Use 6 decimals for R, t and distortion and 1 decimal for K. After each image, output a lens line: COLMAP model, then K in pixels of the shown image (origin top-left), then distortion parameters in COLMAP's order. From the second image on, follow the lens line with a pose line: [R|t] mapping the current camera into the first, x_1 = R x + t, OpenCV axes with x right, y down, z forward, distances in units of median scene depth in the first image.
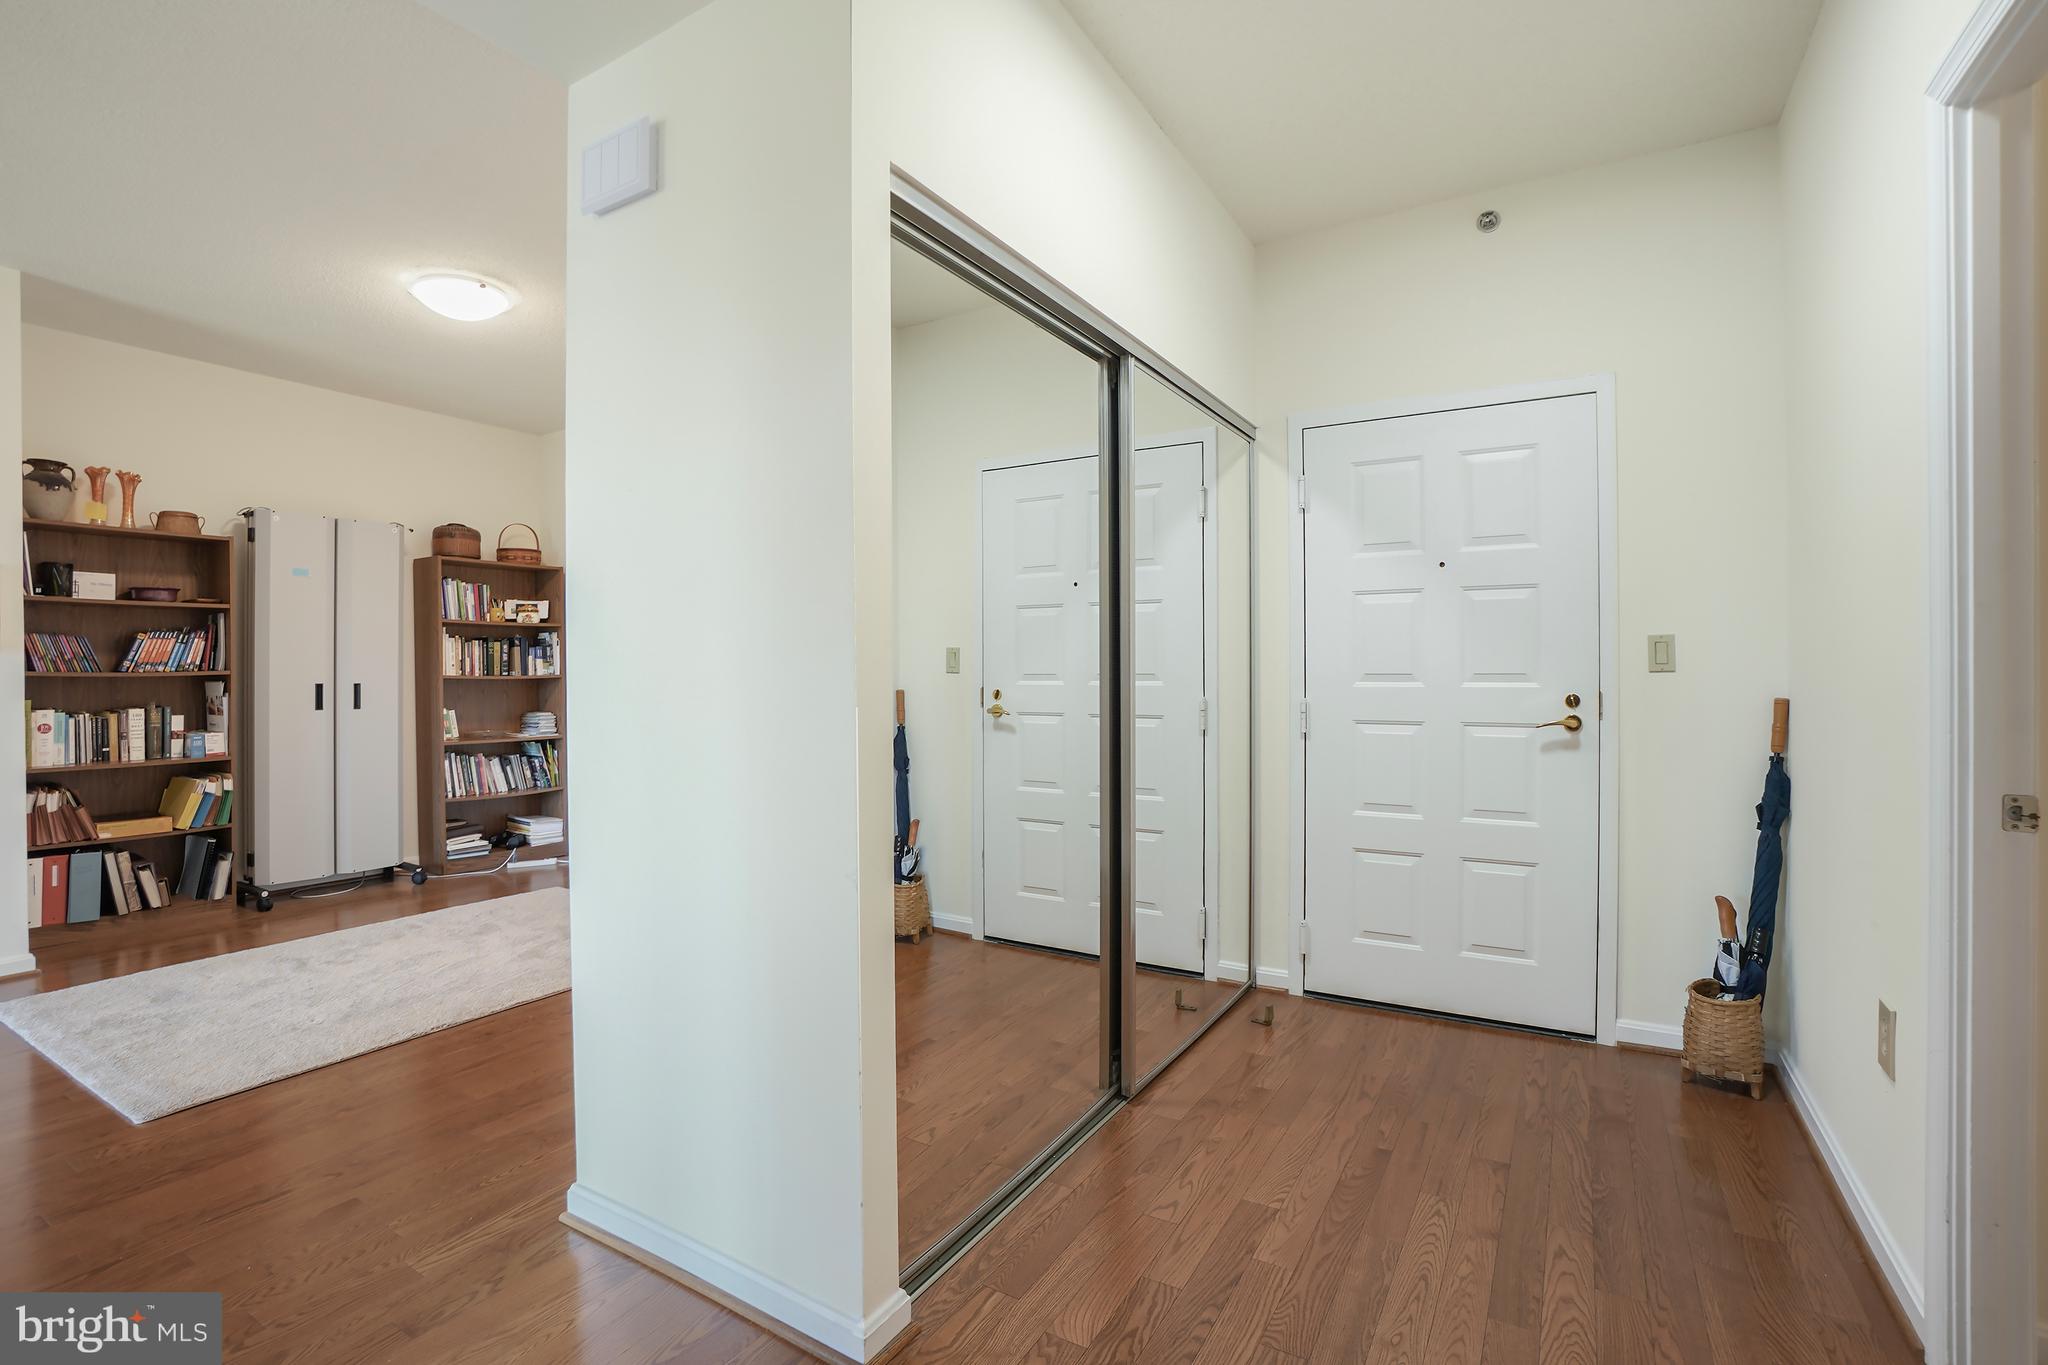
lens RADIAL K [[935.0, 0, 1029.4], [0, 935.0, 695.4], [0, 0, 1]] dist [-0.047751, 0.017574]
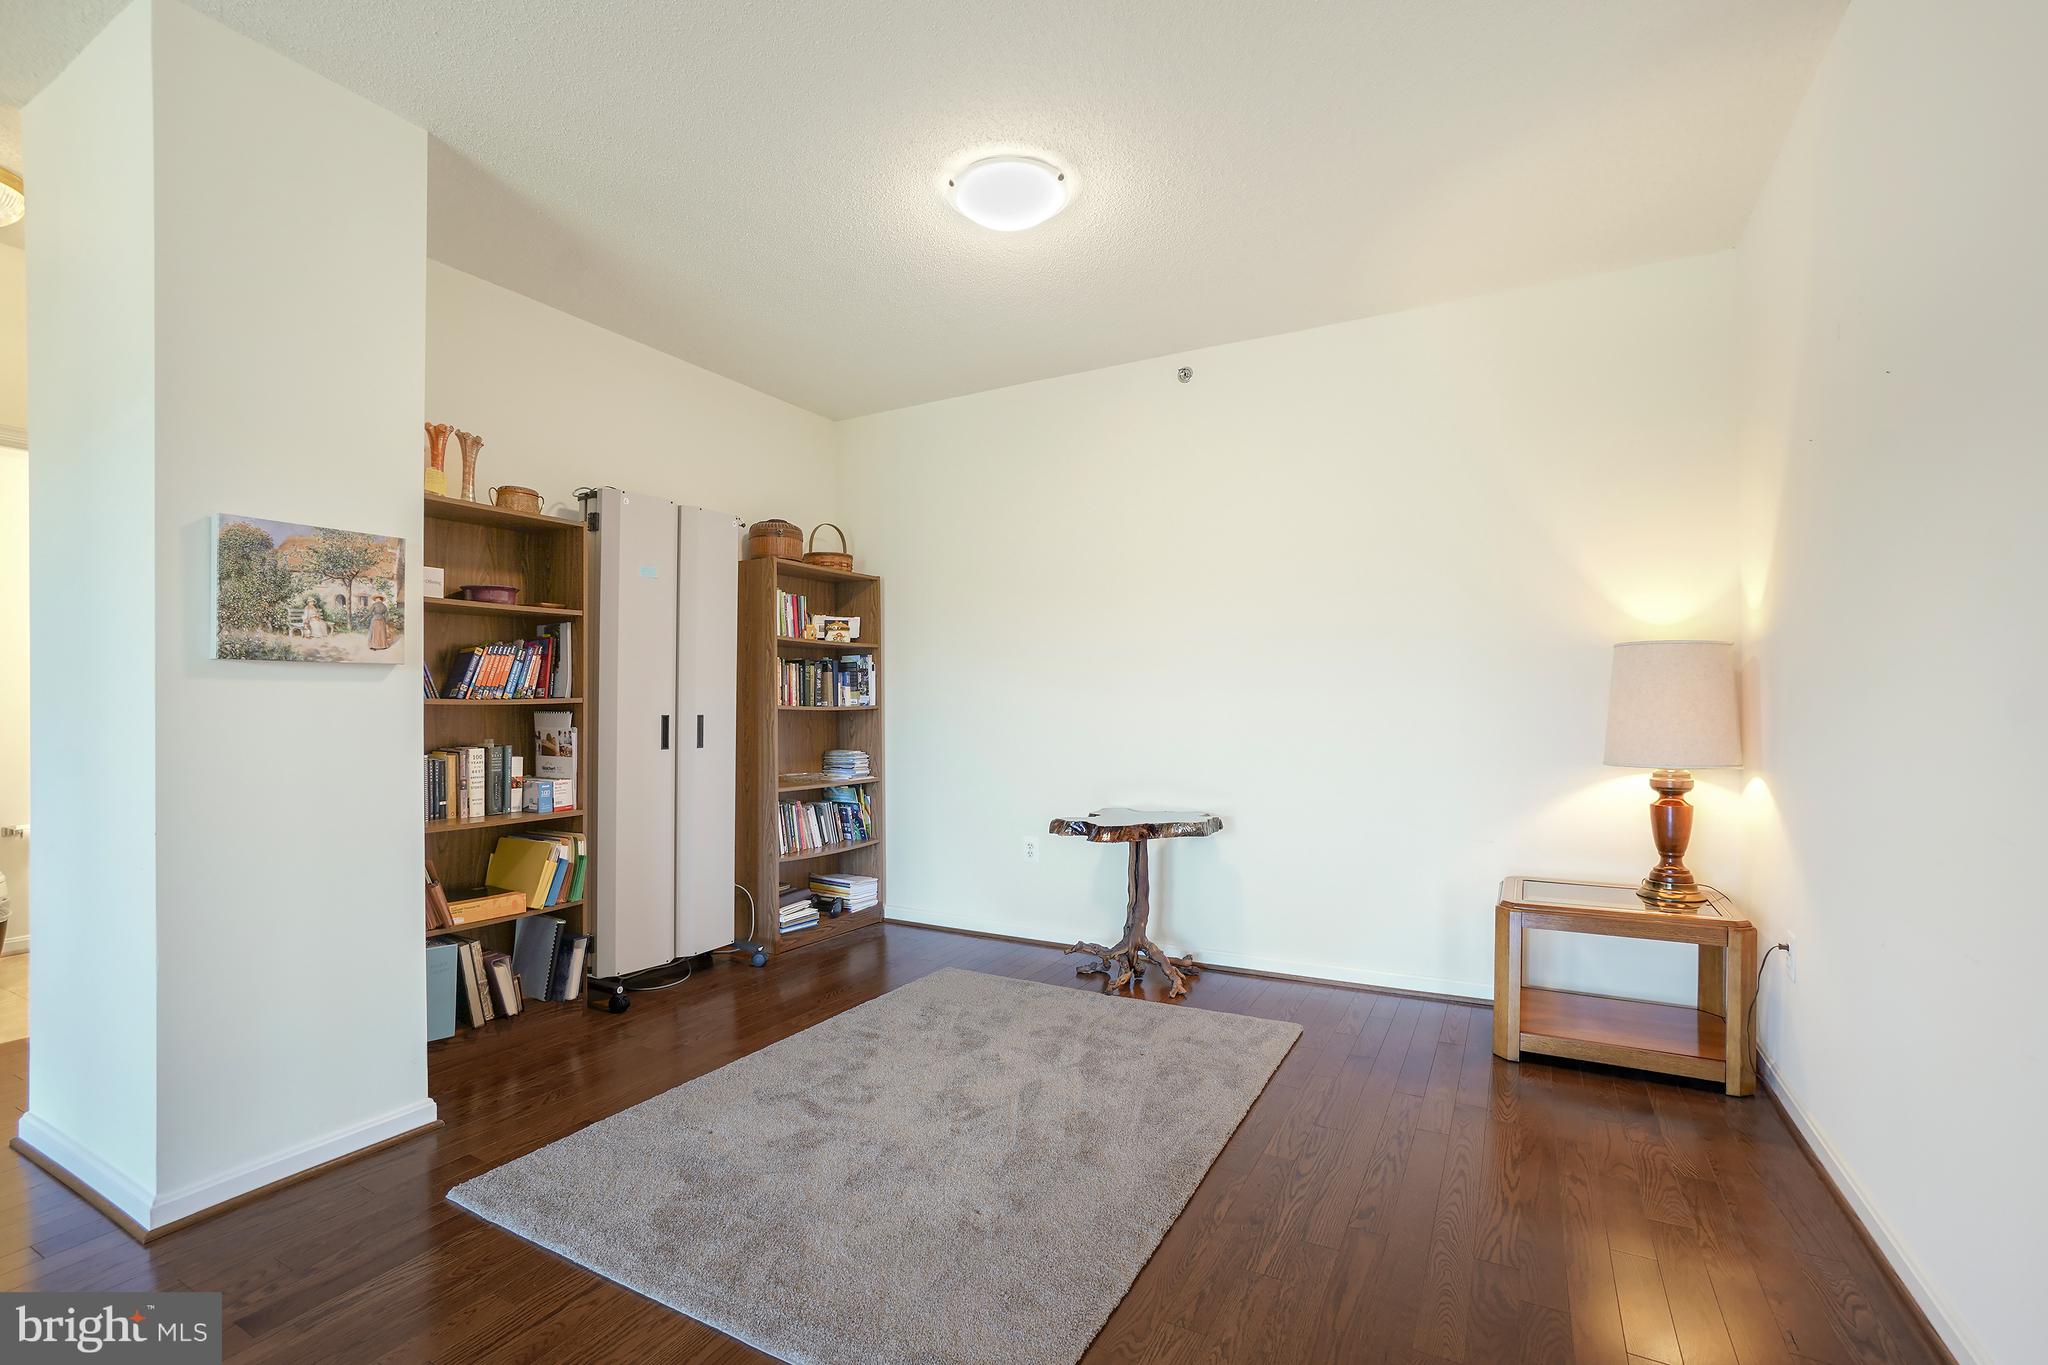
lens RADIAL K [[897.9, 0, 968.6], [0, 897.9, 729.6], [0, 0, 1]] dist [-0.018346, -0.000124]
pose [[0.999534, -0.001828, 0.030475, -0.563400], [0.001907, 0.999995, -0.002565, 0.002060], [-0.030470, 0.002622, 0.999532, 0.237167]]
